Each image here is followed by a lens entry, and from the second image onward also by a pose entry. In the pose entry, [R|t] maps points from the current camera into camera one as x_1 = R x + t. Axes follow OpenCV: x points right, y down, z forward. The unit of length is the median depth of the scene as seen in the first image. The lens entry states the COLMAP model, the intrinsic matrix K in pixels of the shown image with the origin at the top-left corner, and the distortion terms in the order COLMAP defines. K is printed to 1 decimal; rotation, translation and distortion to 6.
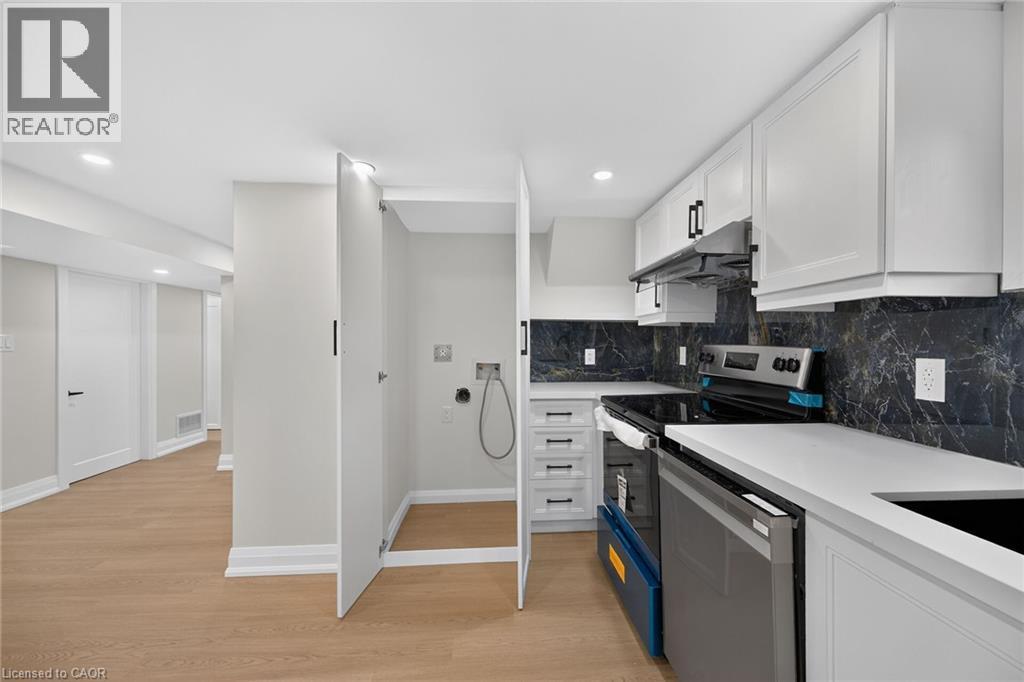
lens RADIAL K [[406.0, 0, 509.9], [0, 406.0, 341.0], [0, 0, 1]] dist [0.005291, -0.001188]
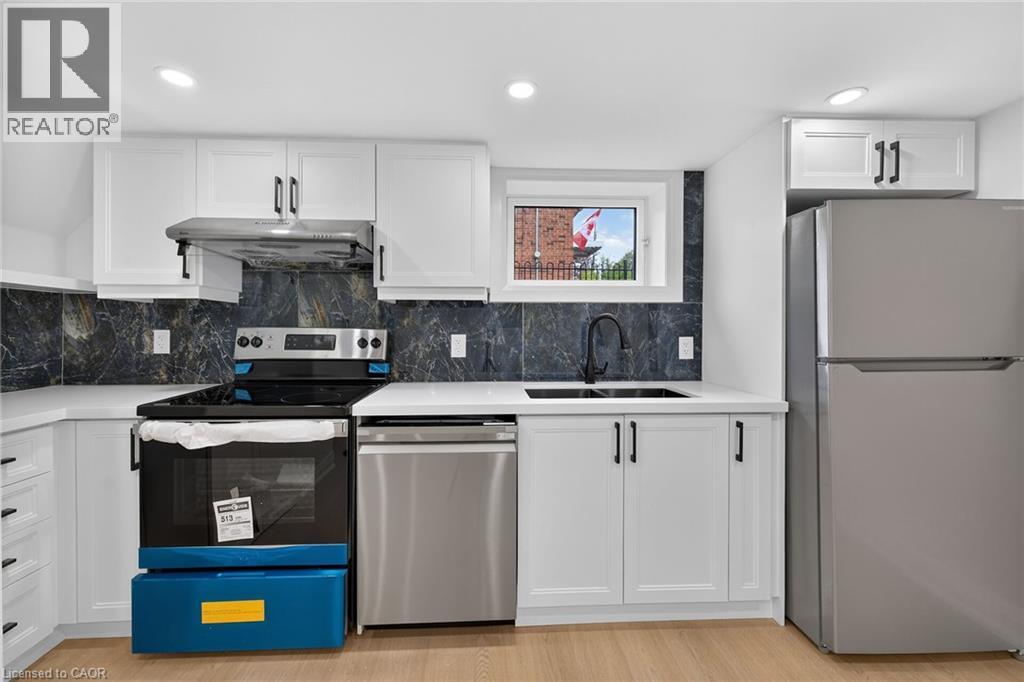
lens RADIAL K [[406.0, 0, 506.4], [0, 406.0, 333.6], [0, 0, 1]] dist [0.005291, -0.001188]
pose [[0.003404, -0.014183, 0.999894, -0.616577], [-0.006350, 0.999879, 0.014204, 0.009772], [-0.999974, -0.006398, 0.003313, 0.609753]]
